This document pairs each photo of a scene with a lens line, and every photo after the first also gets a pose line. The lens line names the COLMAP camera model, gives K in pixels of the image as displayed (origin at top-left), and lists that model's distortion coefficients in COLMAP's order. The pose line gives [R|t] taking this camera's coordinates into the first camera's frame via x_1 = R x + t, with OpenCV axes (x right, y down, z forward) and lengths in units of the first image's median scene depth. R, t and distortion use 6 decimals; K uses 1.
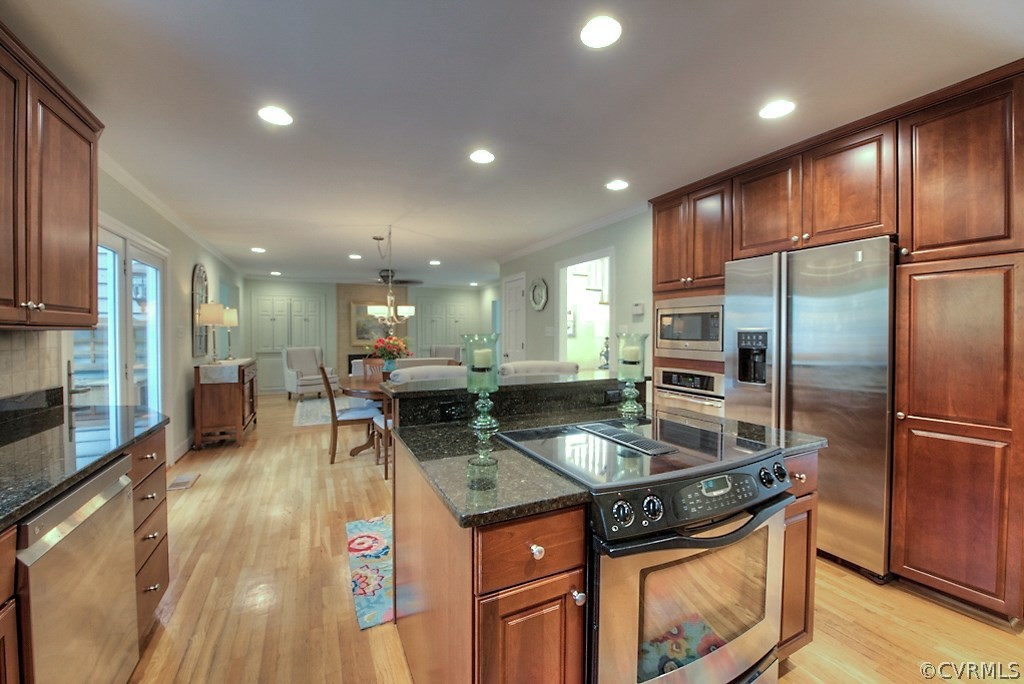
lens RADIAL K [[407.8, 0, 513.9], [0, 407.8, 339.8], [0, 0, 1]] dist [-0.022409, -0.000043]
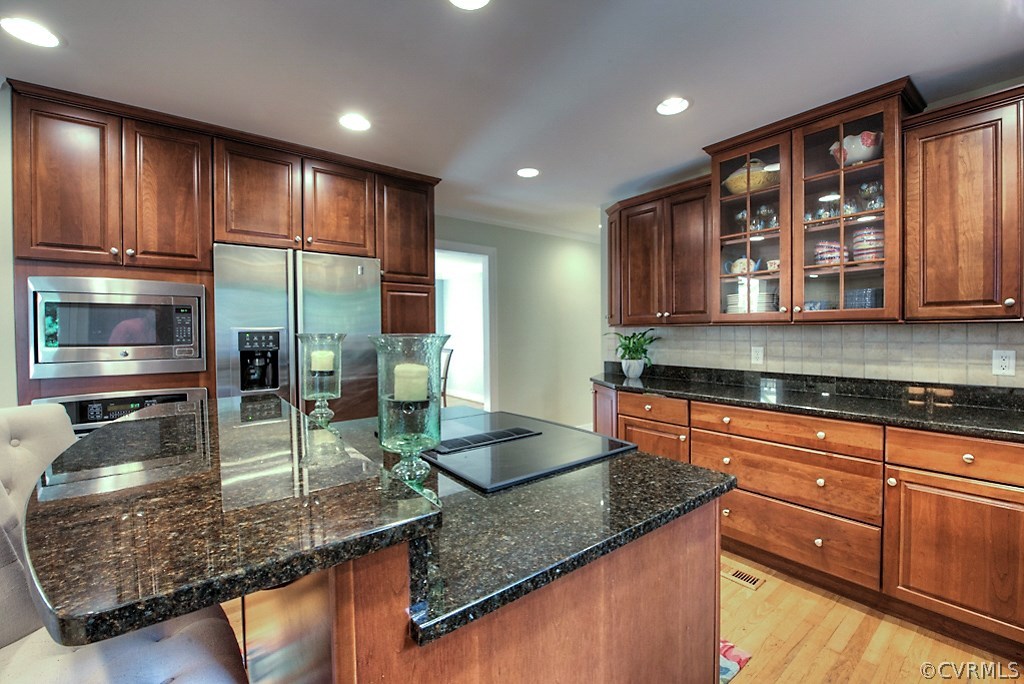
lens RADIAL K [[422.0, 0, 517.2], [0, 422.0, 337.9], [0, 0, 1]] dist [-0.008241, -0.006652]
pose [[-0.204539, -0.016401, 0.978721, -0.410285], [0.026130, 0.999412, 0.022209, -0.011662], [-0.978509, 0.030117, -0.203991, 0.632171]]
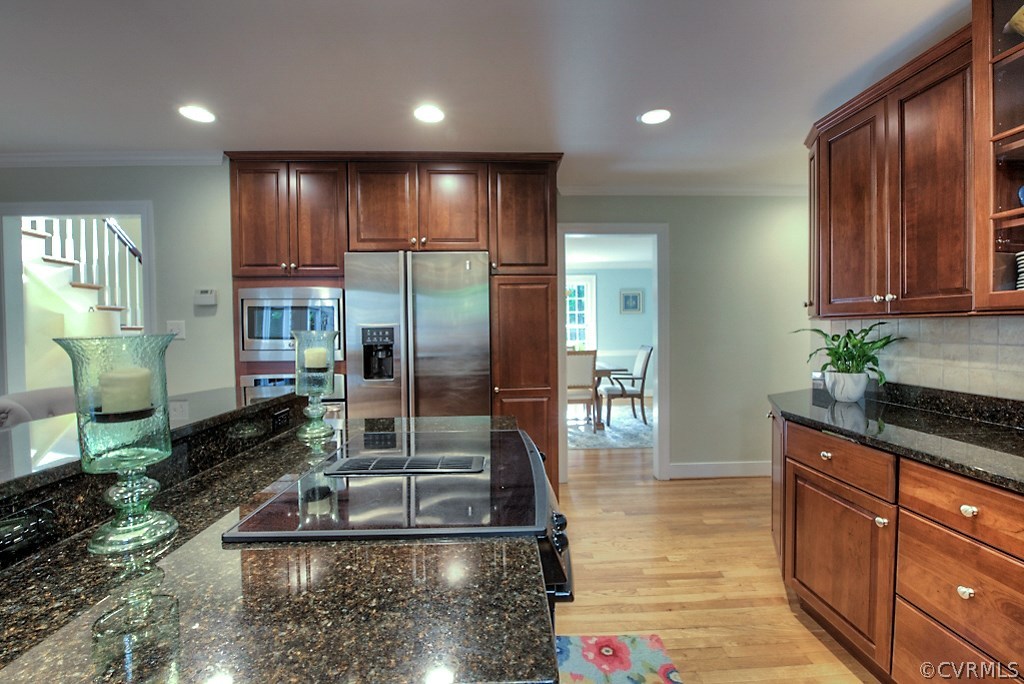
lens RADIAL K [[422.0, 0, 517.2], [0, 422.0, 337.9], [0, 0, 1]] dist [-0.008241, -0.006652]
pose [[0.408784, -0.027790, 0.912208, -0.204006], [0.027100, 0.999465, 0.018304, -0.004330], [-0.912229, 0.017238, 0.409319, 0.270256]]
